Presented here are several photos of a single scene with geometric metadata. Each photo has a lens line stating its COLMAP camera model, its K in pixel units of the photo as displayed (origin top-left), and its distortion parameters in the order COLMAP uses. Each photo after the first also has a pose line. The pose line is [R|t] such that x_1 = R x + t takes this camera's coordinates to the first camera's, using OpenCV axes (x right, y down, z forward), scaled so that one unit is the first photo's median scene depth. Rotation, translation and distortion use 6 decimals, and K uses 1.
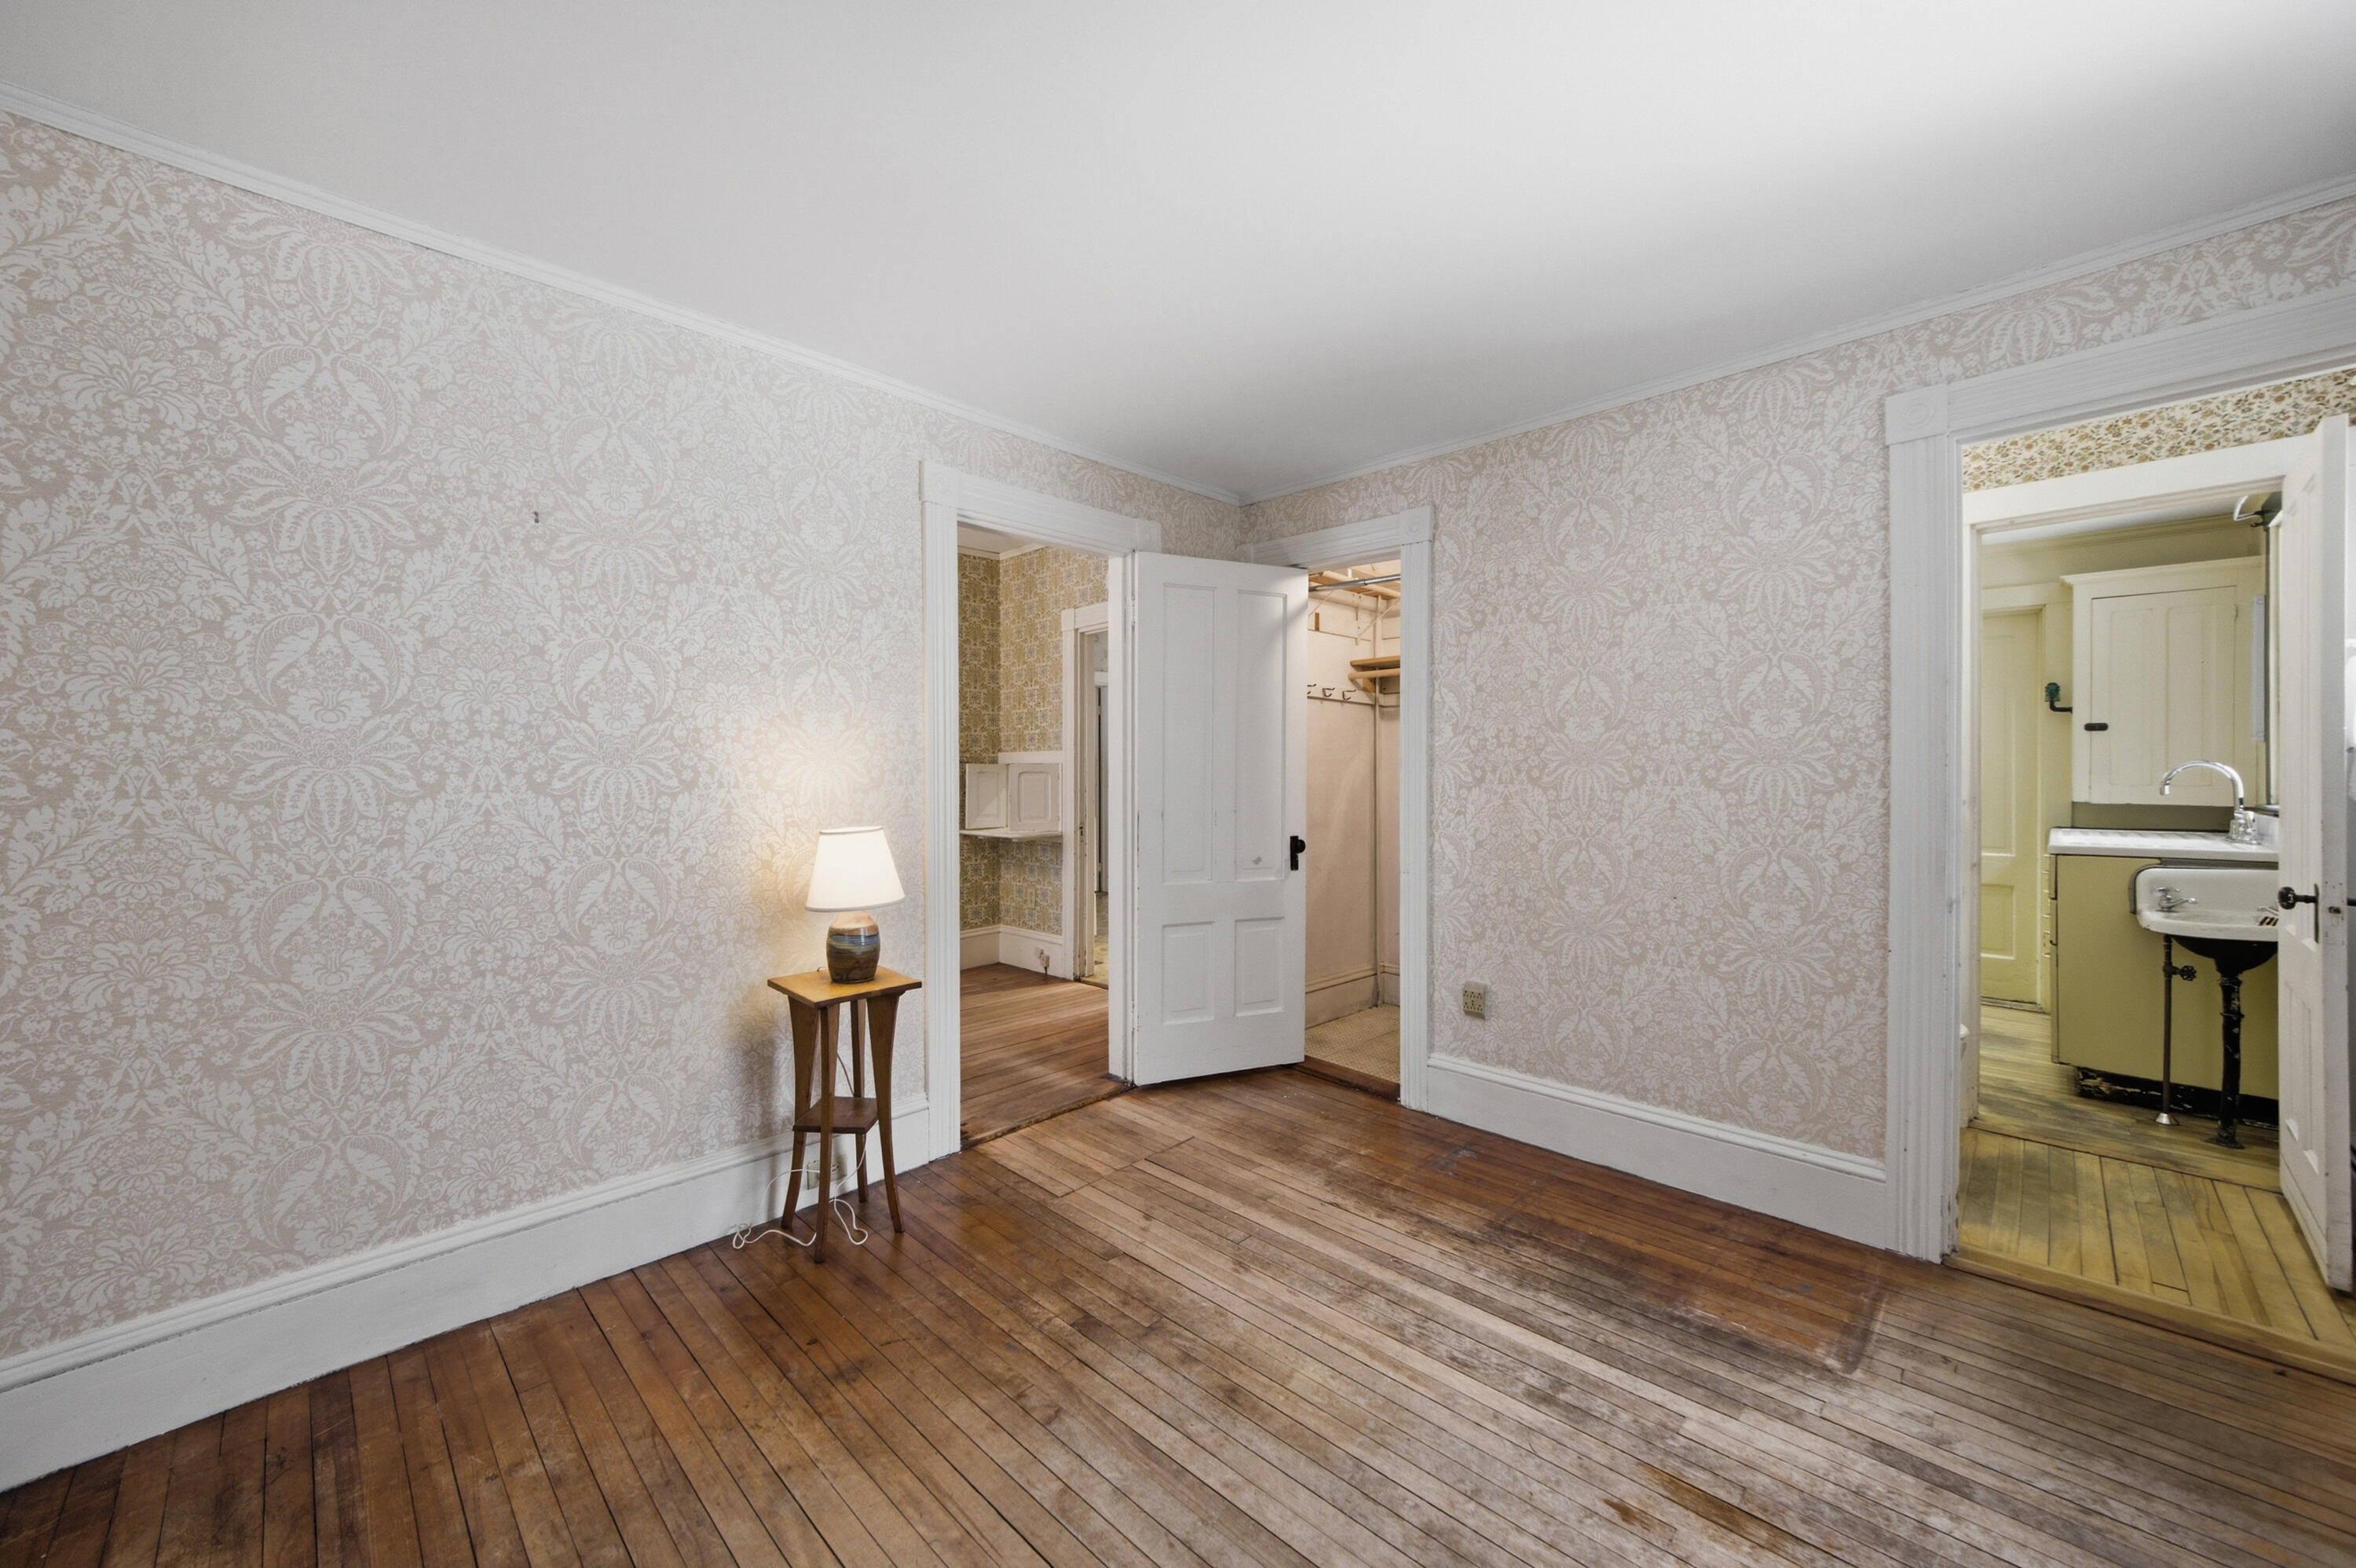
lens RADIAL K [[920.6, 0, 1178.8], [0, 920.6, 776.4], [0, 0, 1]] dist [-0.000379, 0.002517]
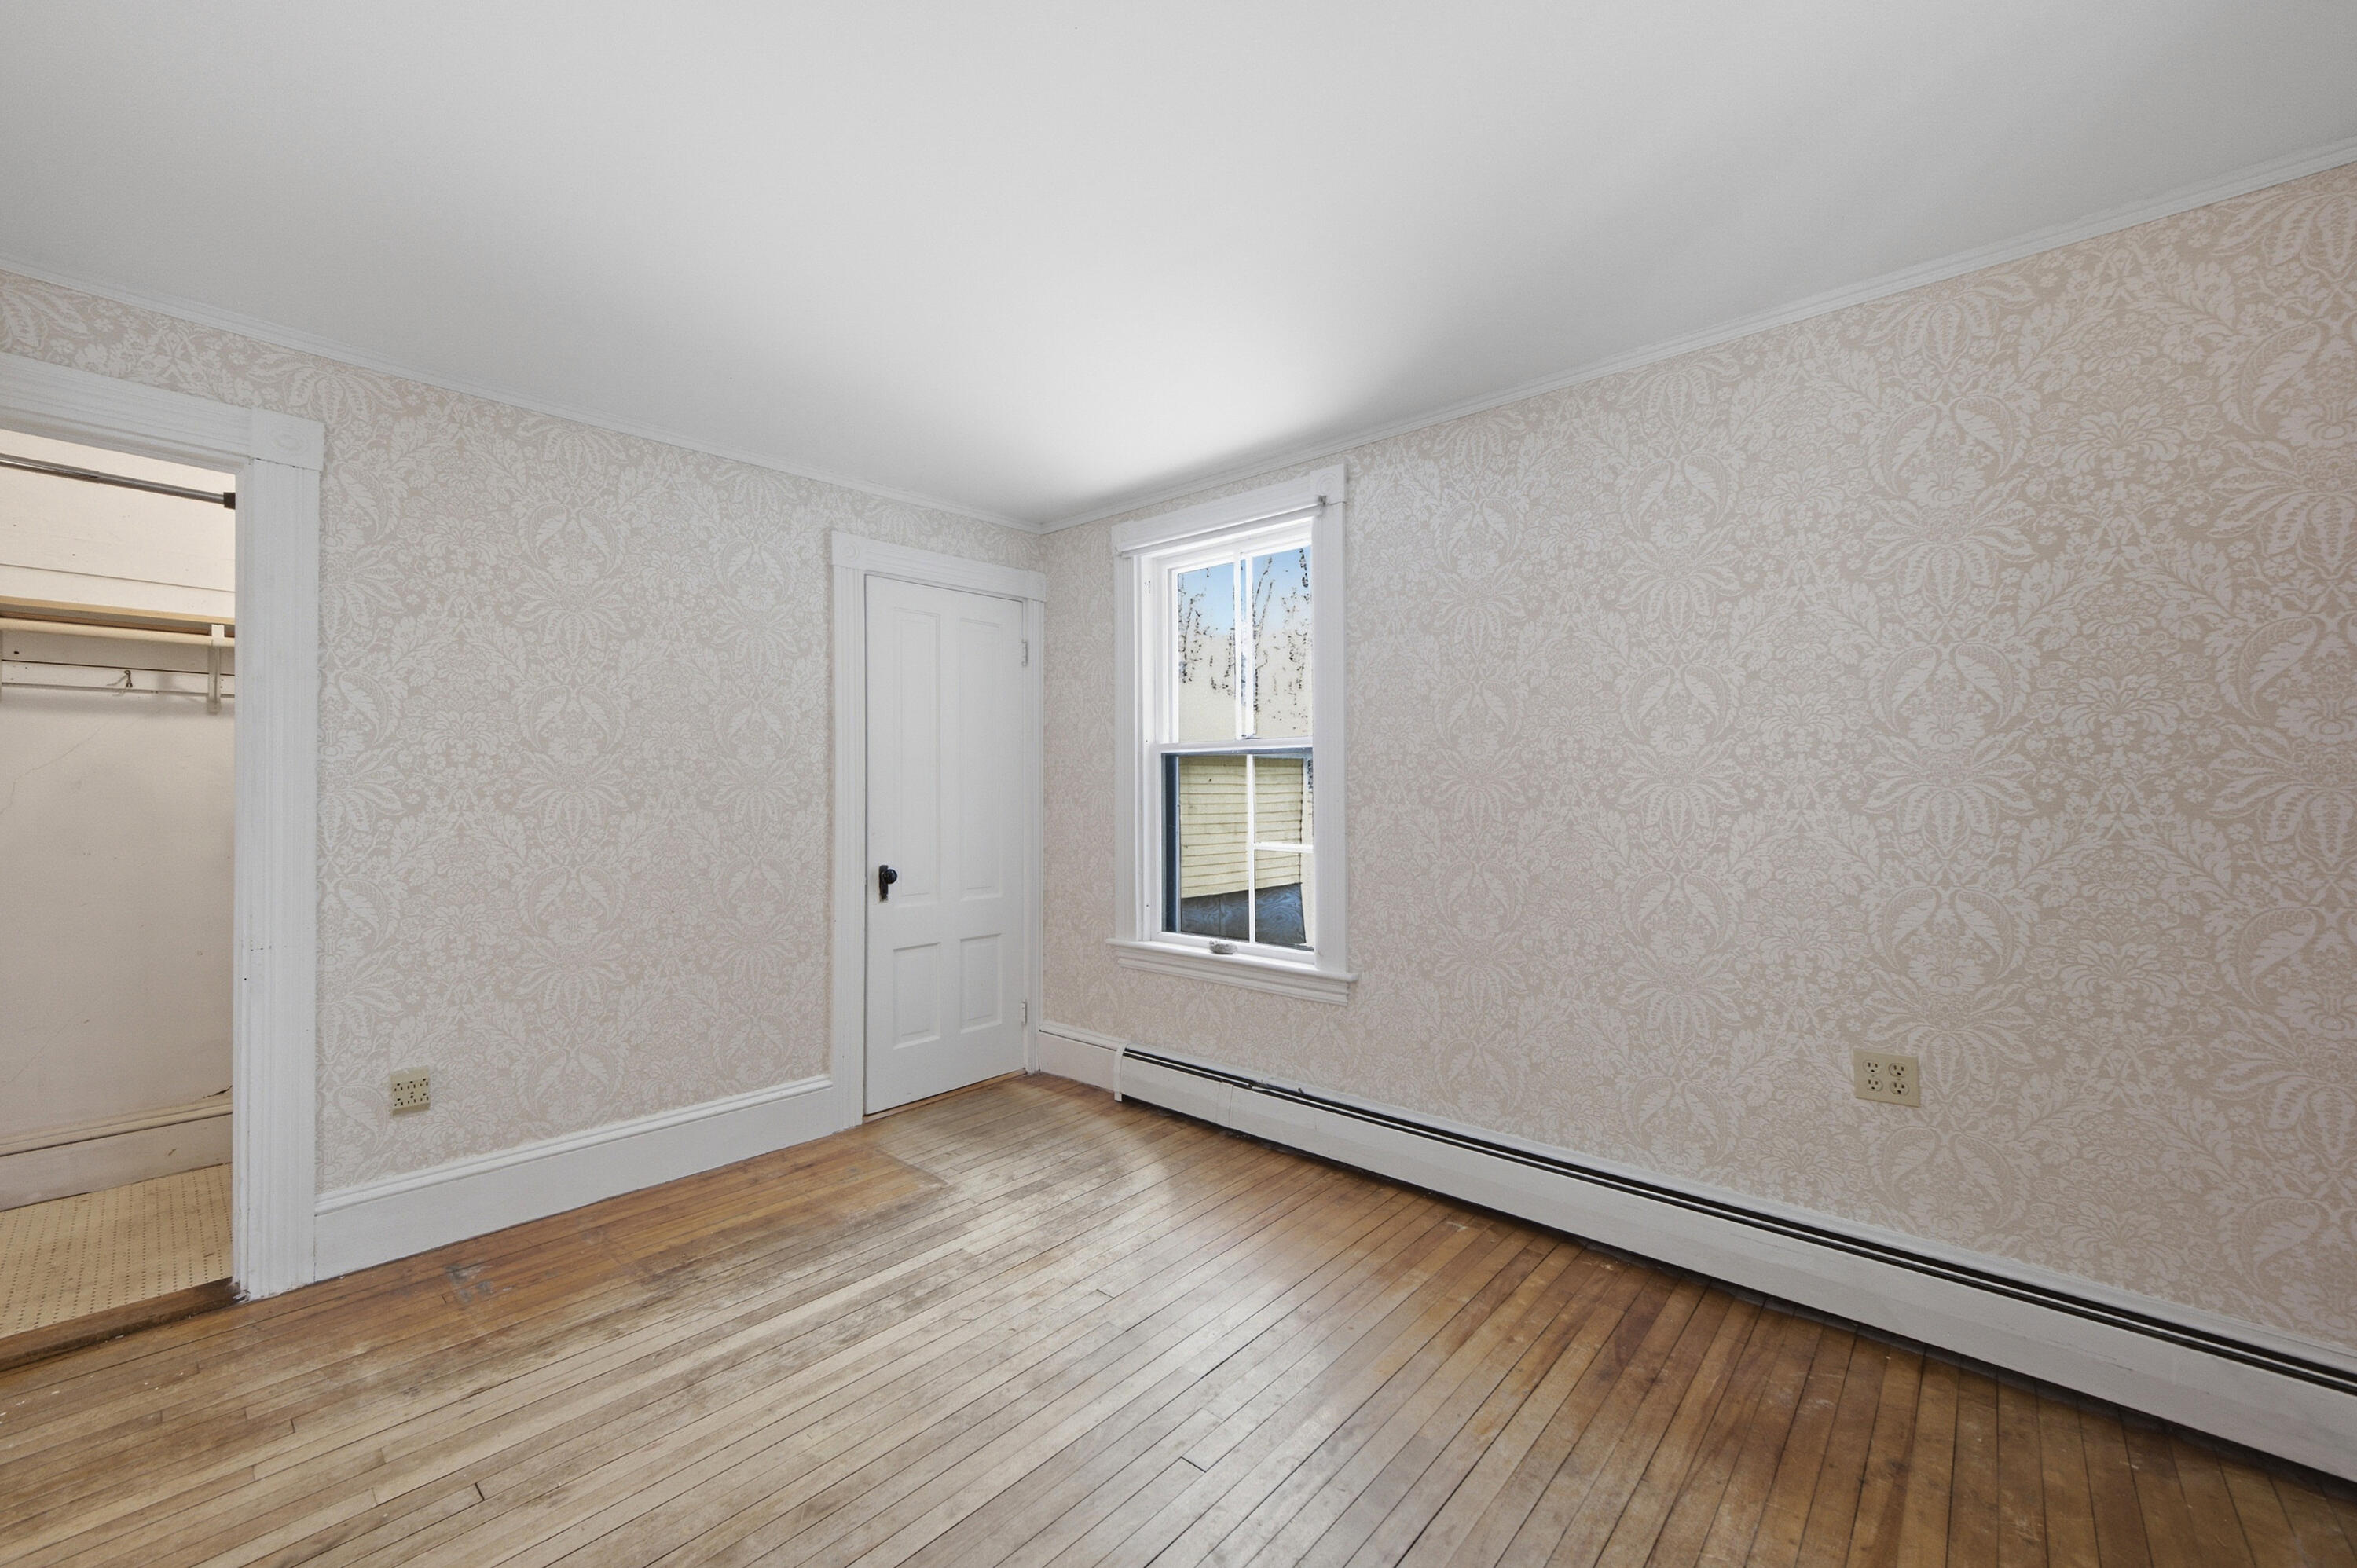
lens RADIAL K [[921.0, 0, 1135.0], [0, 921.0, 791.1], [0, 0, 1]] dist [-0.000379, 0.002517]
pose [[-0.015513, -0.002703, 0.999876, -0.644406], [0.007939, 0.999964, 0.002827, -0.010973], [-0.999848, 0.007982, -0.015491, 0.549661]]
